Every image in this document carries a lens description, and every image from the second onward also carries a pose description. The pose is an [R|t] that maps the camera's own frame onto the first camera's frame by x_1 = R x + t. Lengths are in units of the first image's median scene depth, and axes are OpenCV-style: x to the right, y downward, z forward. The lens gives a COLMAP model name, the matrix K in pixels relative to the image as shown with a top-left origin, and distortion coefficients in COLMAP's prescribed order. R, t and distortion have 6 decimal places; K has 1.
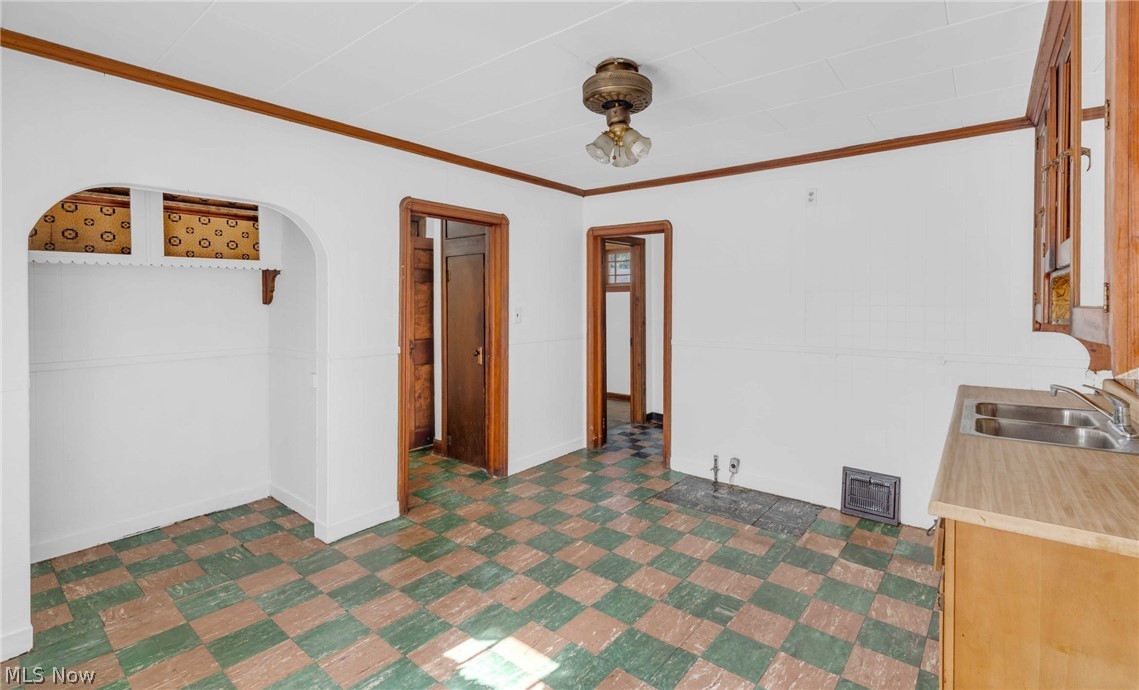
lens RADIAL K [[498.5, 0, 608.2], [0, 498.5, 310.9], [0, 0, 1]] dist [0.002152, 0.000114]
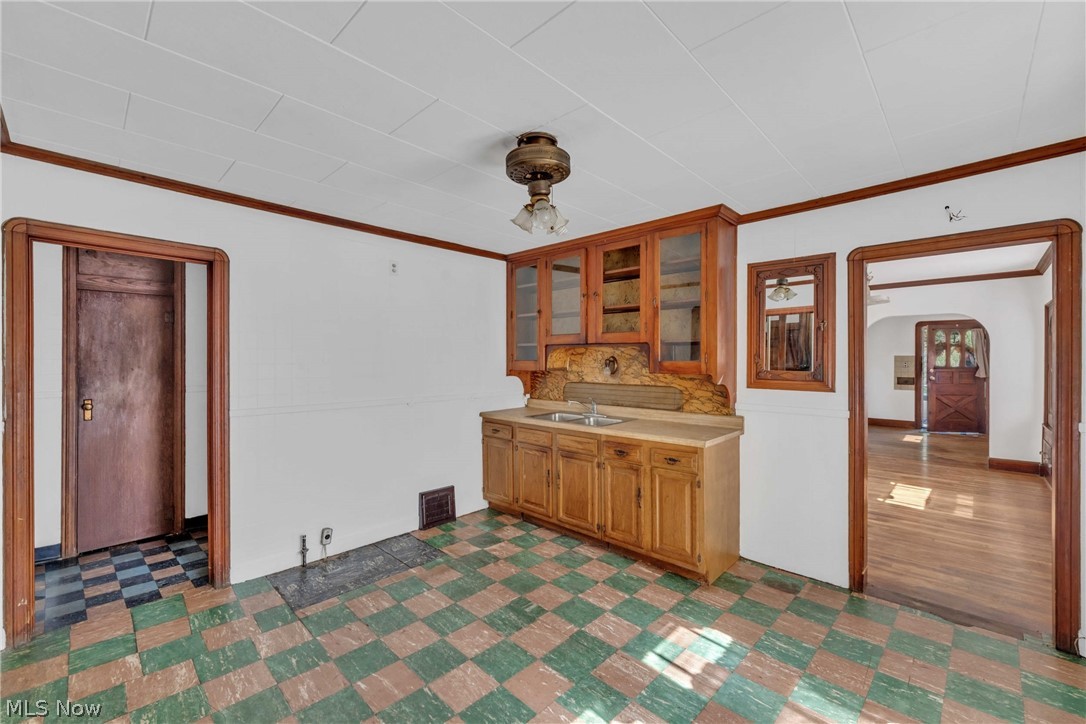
lens RADIAL K [[450.8, 0, 542.7], [0, 450.8, 357.4], [0, 0, 1]] dist [-0.001134, -0.000173]
pose [[0.127136, 0.000886, 0.991885, -0.725783], [0.017488, 0.999842, -0.003134, -0.019053], [-0.991731, 0.017745, 0.127100, 0.665507]]
